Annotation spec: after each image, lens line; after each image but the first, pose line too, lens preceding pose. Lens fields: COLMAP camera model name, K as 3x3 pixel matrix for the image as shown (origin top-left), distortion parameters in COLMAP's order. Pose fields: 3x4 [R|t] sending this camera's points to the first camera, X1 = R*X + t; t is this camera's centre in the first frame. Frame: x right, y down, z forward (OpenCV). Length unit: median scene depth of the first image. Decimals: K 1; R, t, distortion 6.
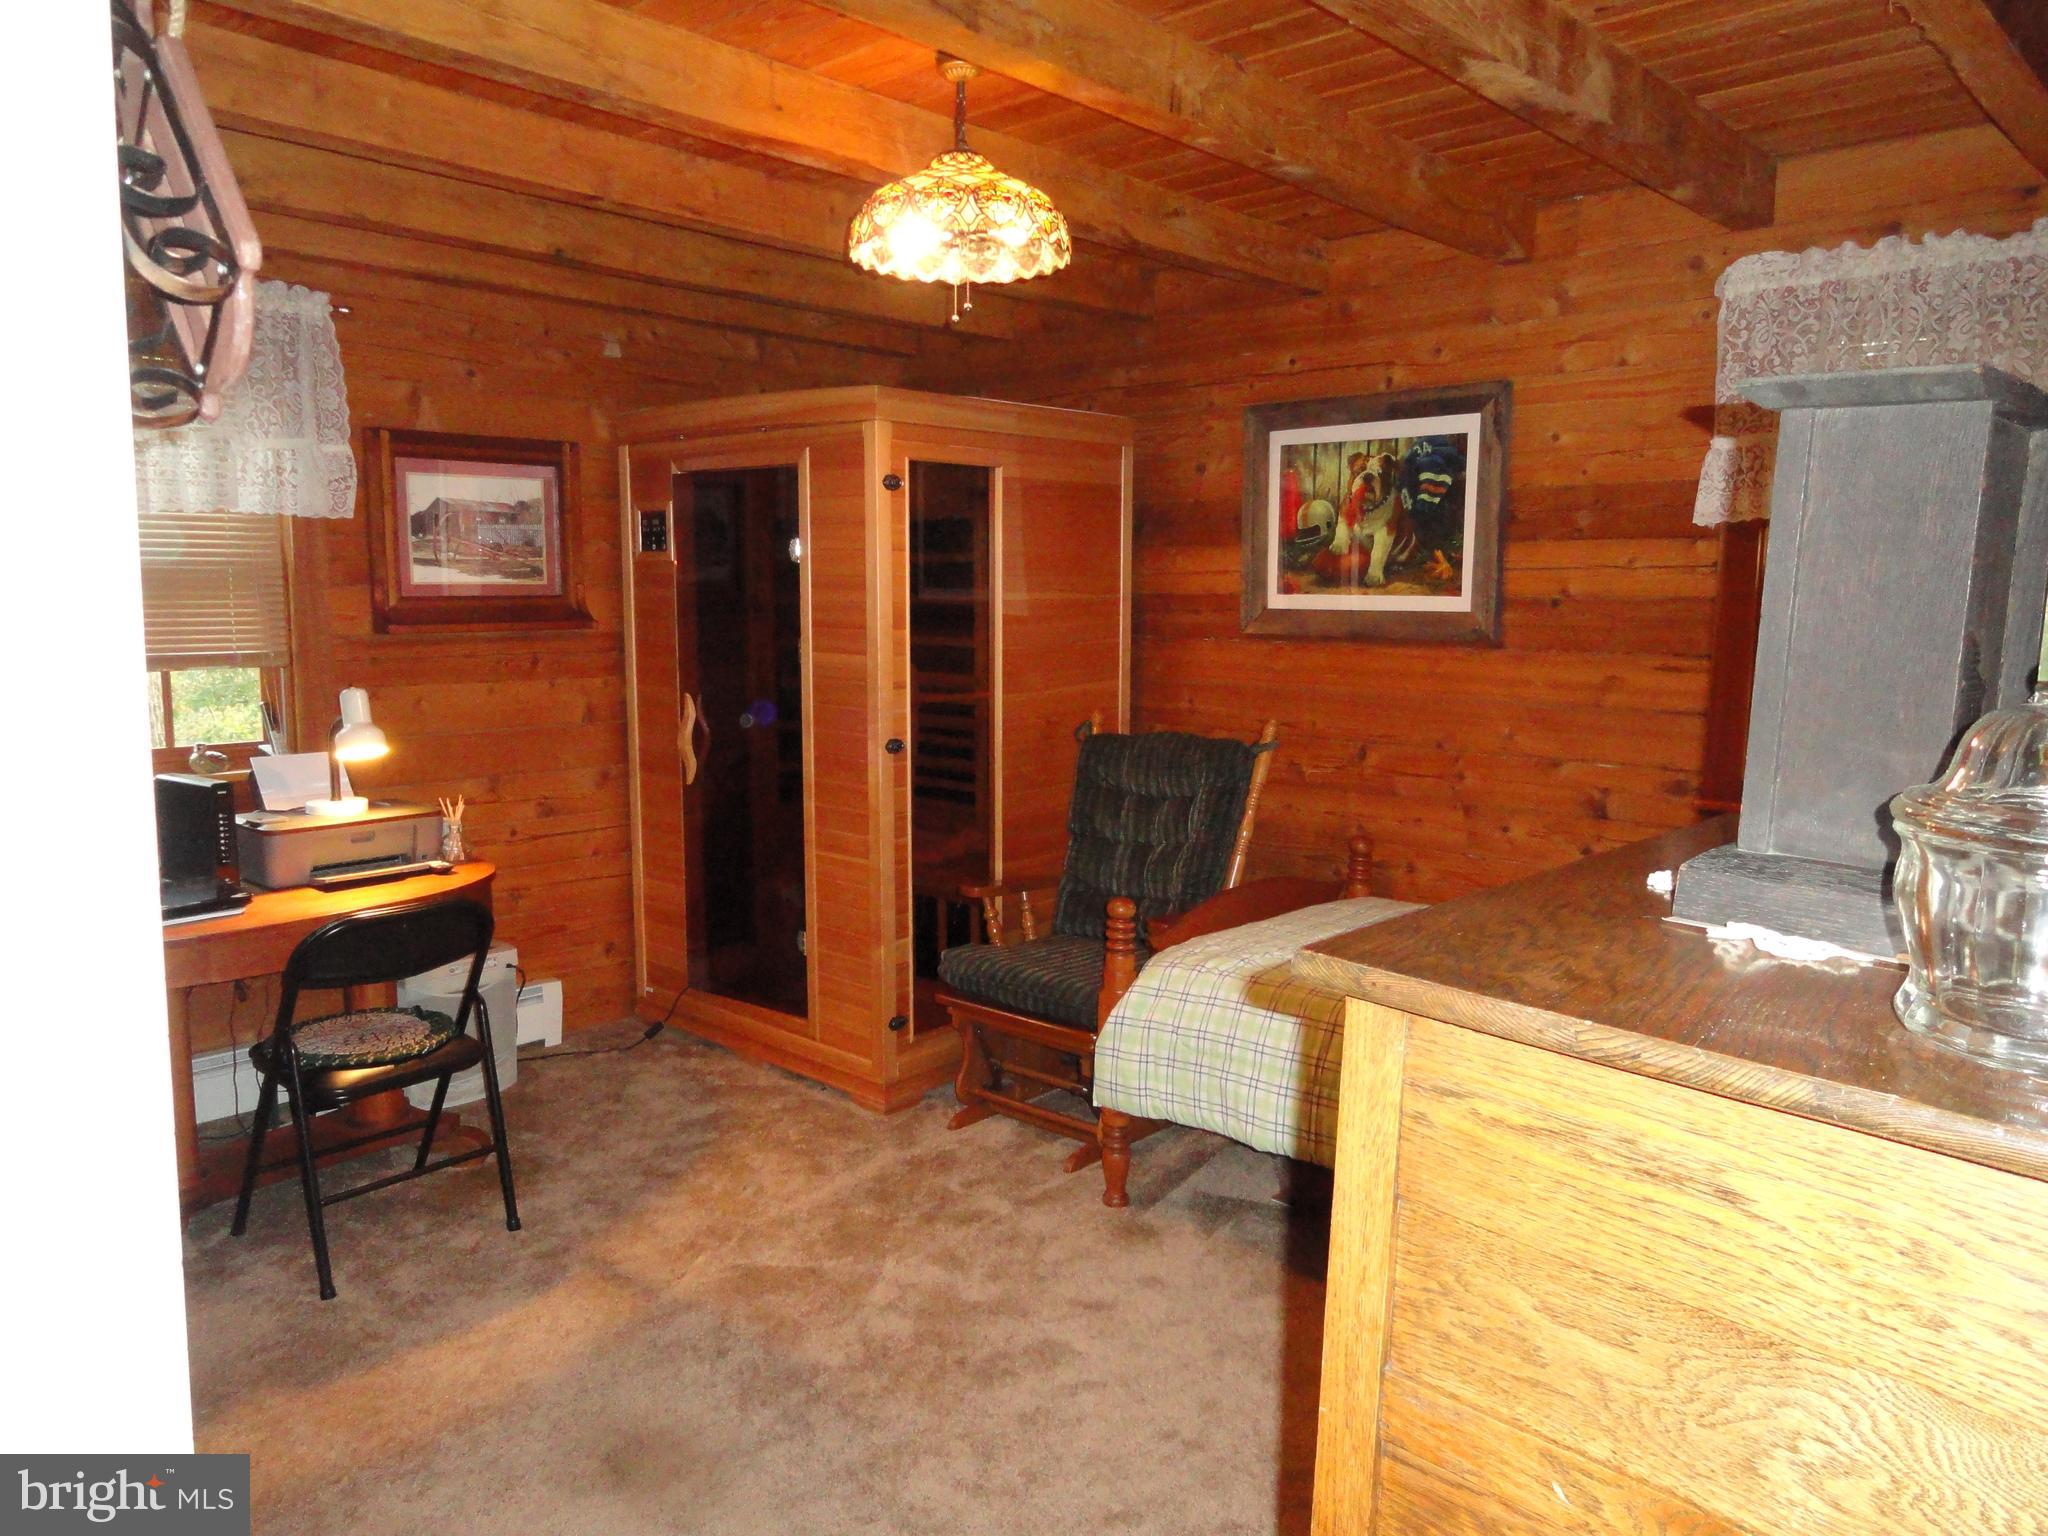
lens RADIAL K [[1436.2, 0, 1023.3], [0, 1436.2, 765.3], [0, 0, 1]] dist [-0.001659, 0.006657]
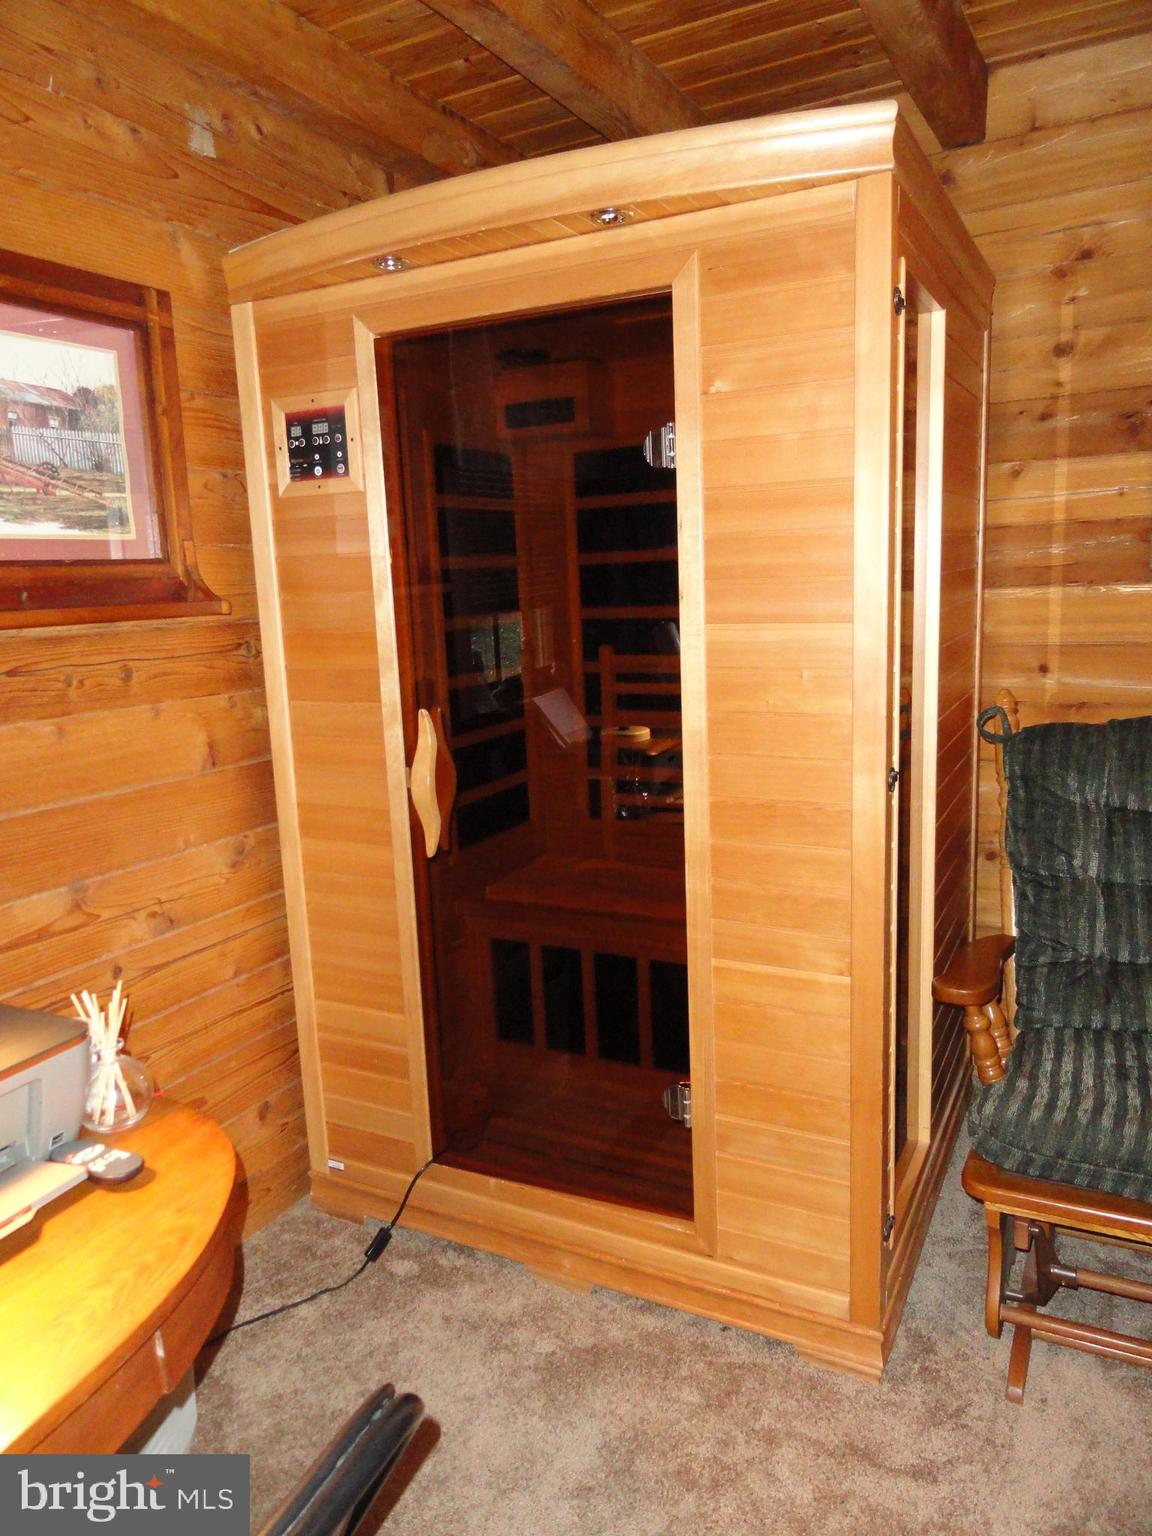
lens RADIAL K [[1077.2, 0, 574.1], [0, 1077.2, 770.3], [0, 0, 1]] dist [-0.001659, 0.006657]
pose [[0.964776, -0.088713, 0.247665, -0.277929], [0.077985, 0.995555, 0.052815, -0.043026], [-0.251250, -0.031641, 0.967405, 0.534441]]
